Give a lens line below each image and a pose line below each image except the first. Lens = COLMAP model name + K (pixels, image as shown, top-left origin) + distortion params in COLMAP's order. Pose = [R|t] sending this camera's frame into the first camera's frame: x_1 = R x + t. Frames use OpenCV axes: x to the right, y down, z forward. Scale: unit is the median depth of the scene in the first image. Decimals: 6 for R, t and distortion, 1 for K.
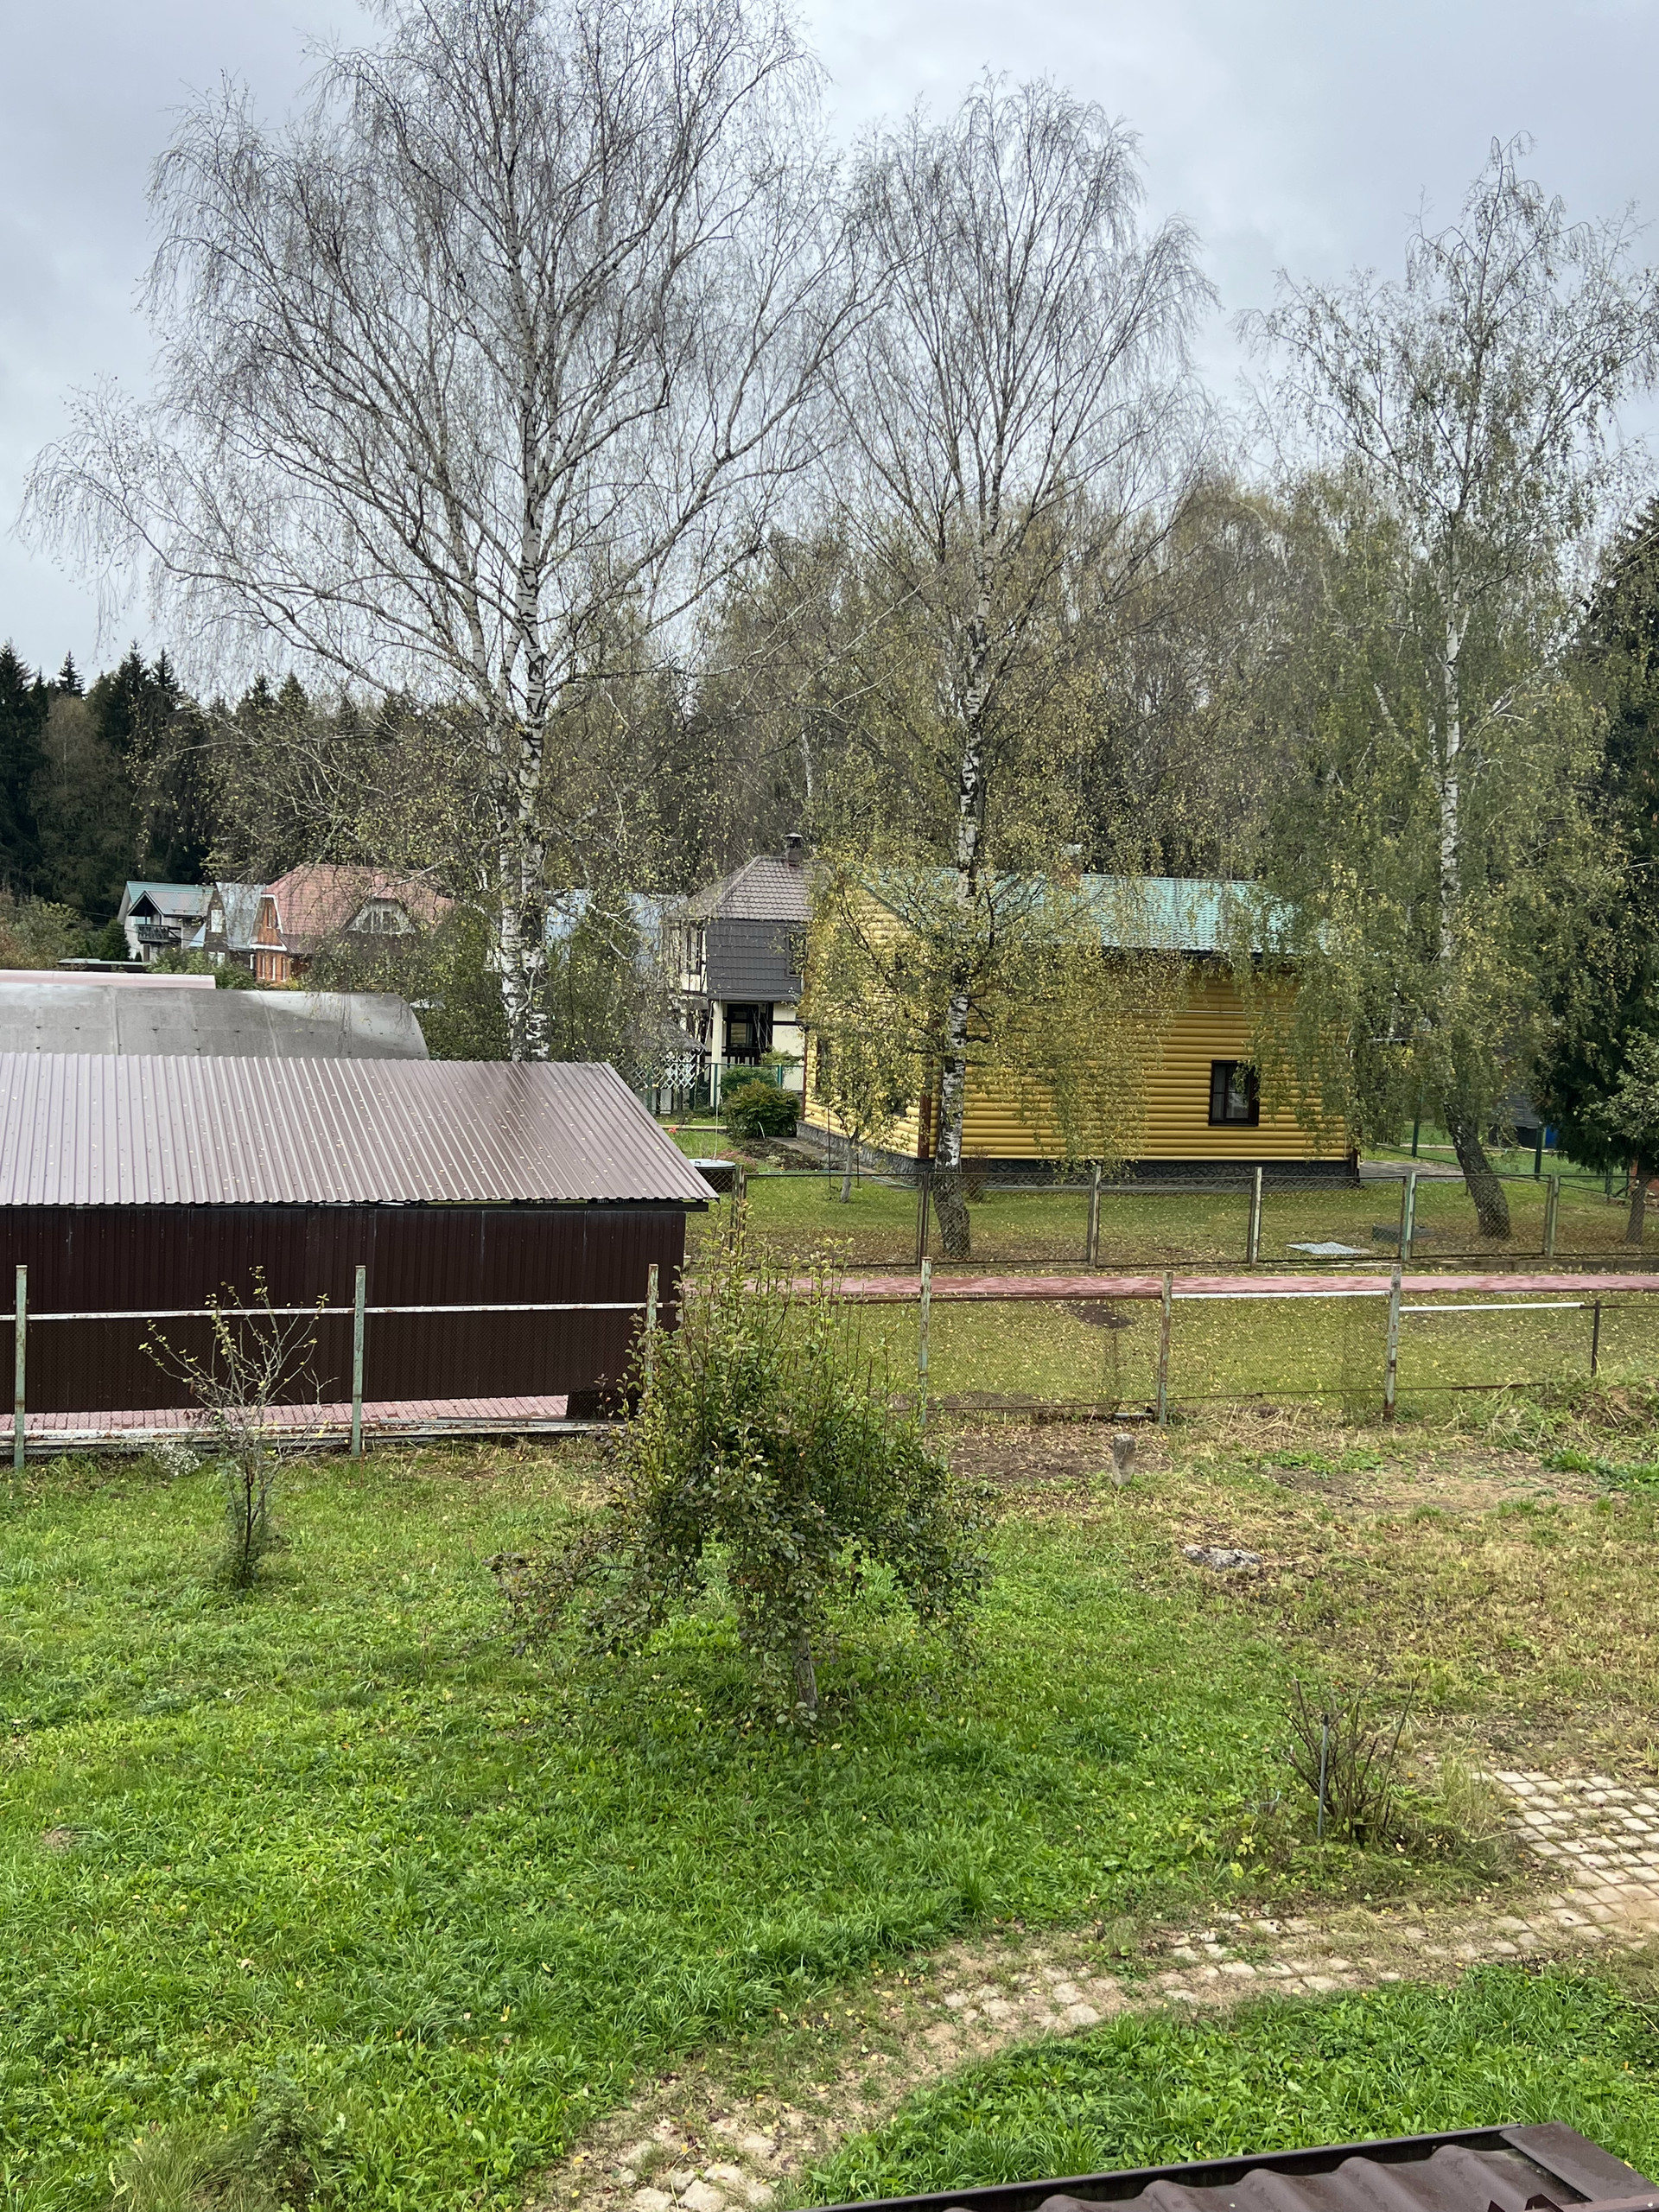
lens RADIAL K [[1976.8, 0, 838.6], [0, 1976.8, 1110.1], [0, 0, 1]] dist [0.028329, -0.040047]
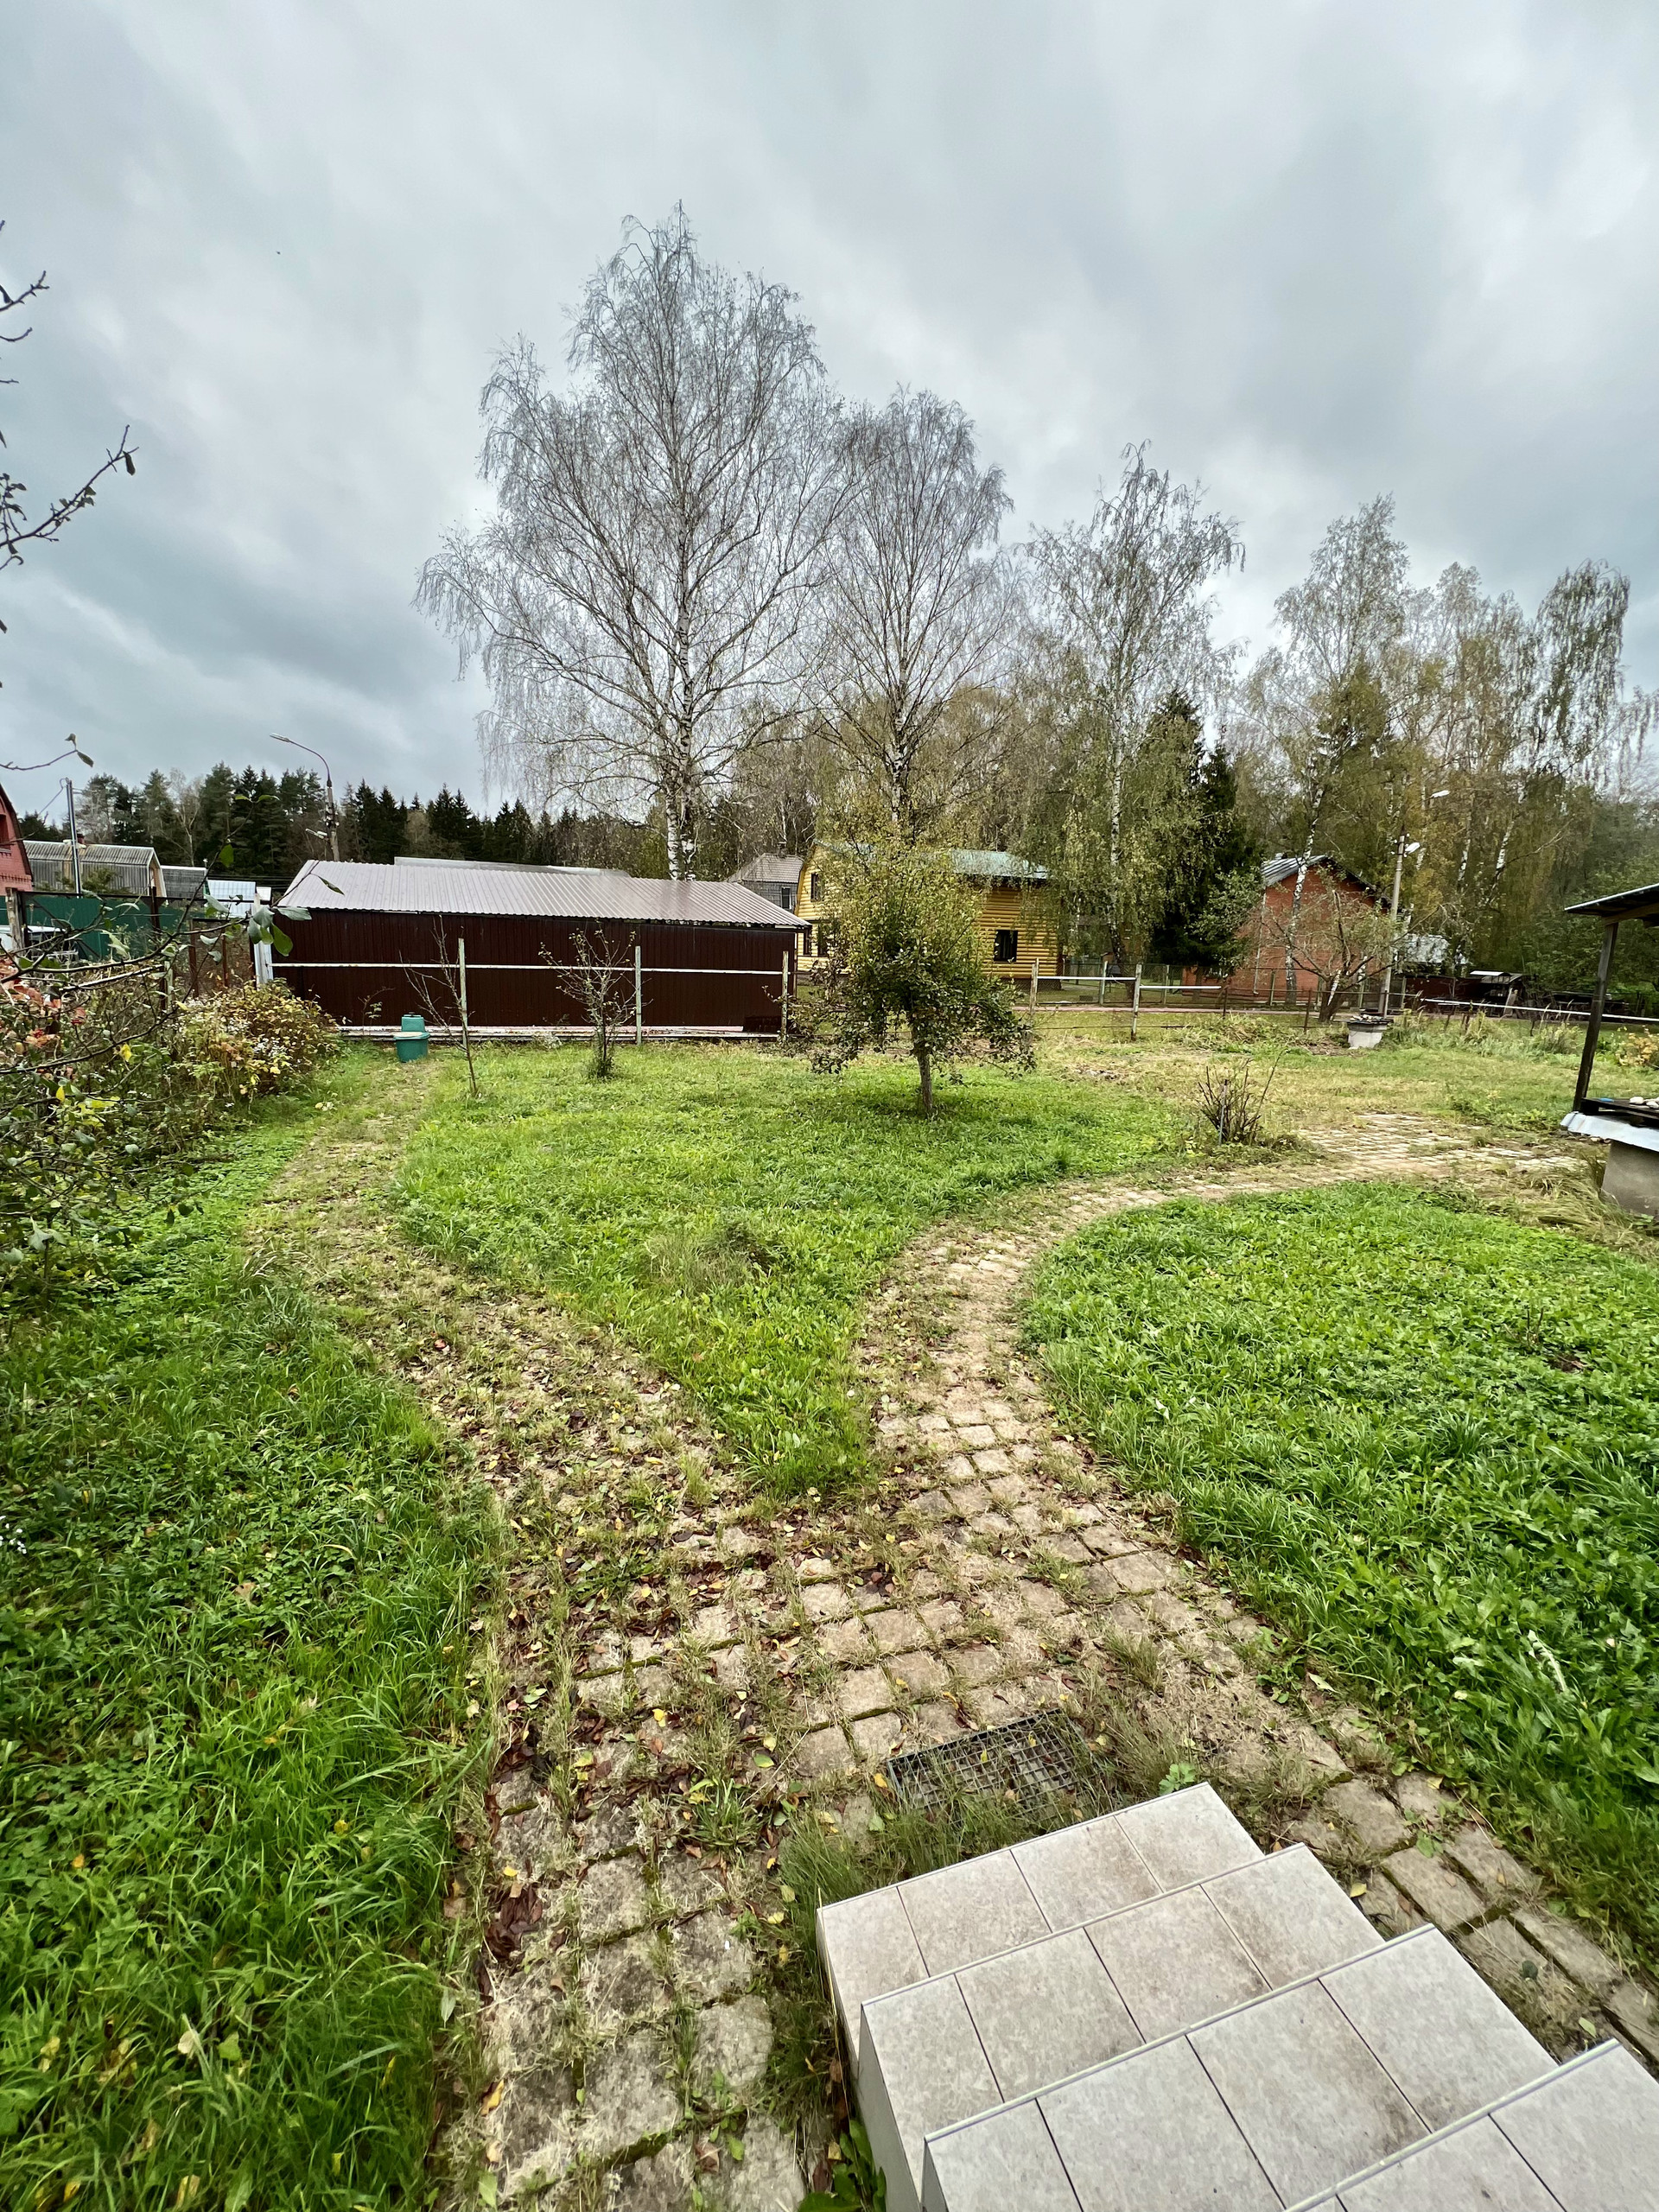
lens RADIAL K [[878.1, 0, 819.7], [0, 878.1, 1107.9], [0, 0, 1]] dist [-0.003333, -0.000158]
pose [[0.997103, -0.041917, 0.063476, -0.120136], [0.037710, 0.997101, 0.066083, 0.172968], [-0.066062, -0.063498, 0.995793, 0.137331]]
